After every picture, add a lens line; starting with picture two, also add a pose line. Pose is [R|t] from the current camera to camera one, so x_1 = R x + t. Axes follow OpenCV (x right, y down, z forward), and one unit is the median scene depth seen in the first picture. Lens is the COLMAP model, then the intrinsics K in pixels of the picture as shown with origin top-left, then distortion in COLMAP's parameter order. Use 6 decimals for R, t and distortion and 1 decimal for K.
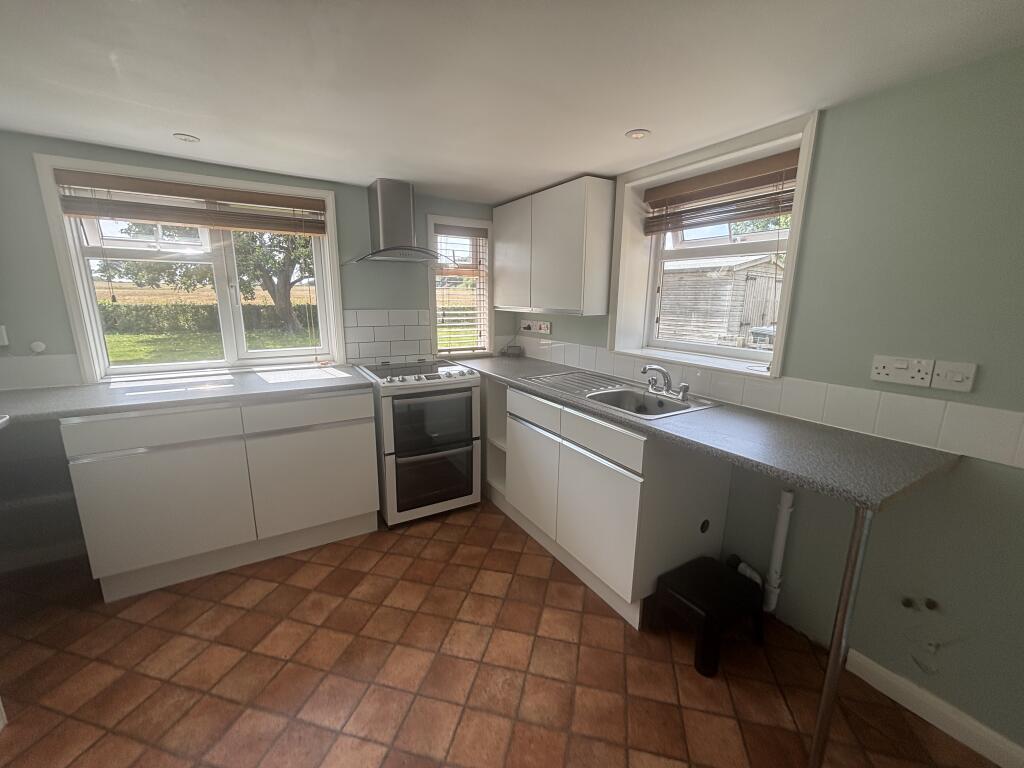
lens RADIAL K [[411.6, 0, 507.5], [0, 411.6, 382.7], [0, 0, 1]] dist [0.001412, 0.000143]
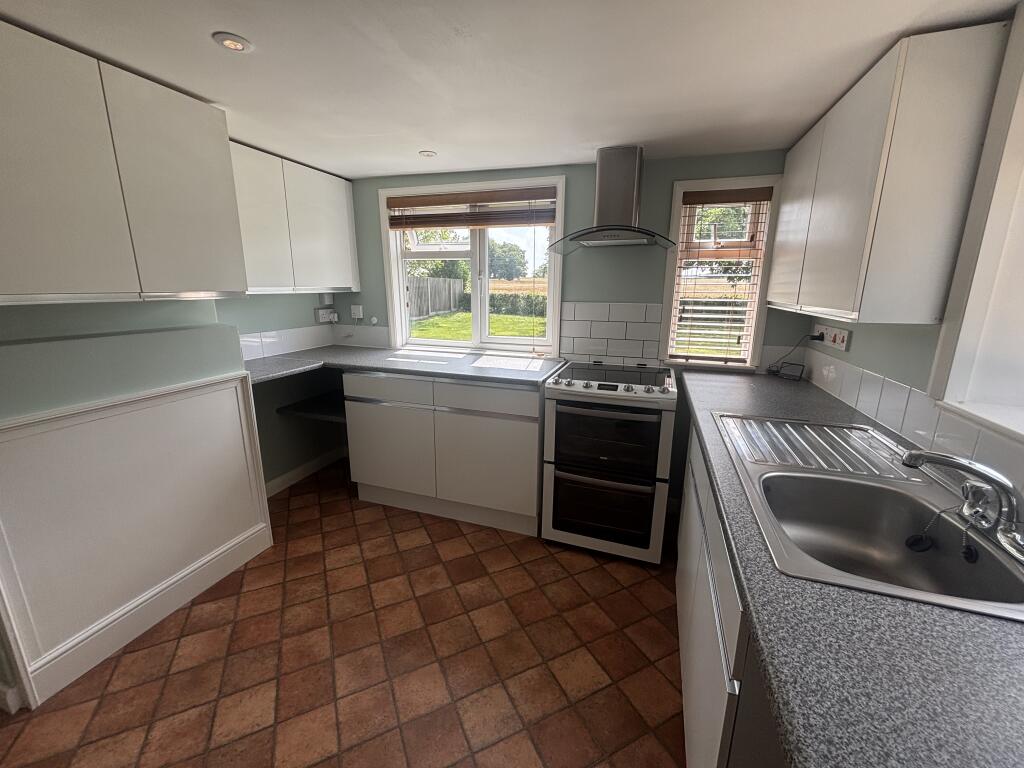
lens RADIAL K [[414.2, 0, 510.0], [0, 414.2, 381.6], [0, 0, 1]] dist [-0.001427, 0.000148]
pose [[0.647848, 0.169926, -0.742575, 0.290183], [-0.157744, 0.983599, 0.087459, -0.064377], [0.745258, 0.060477, 0.664028, 0.316180]]
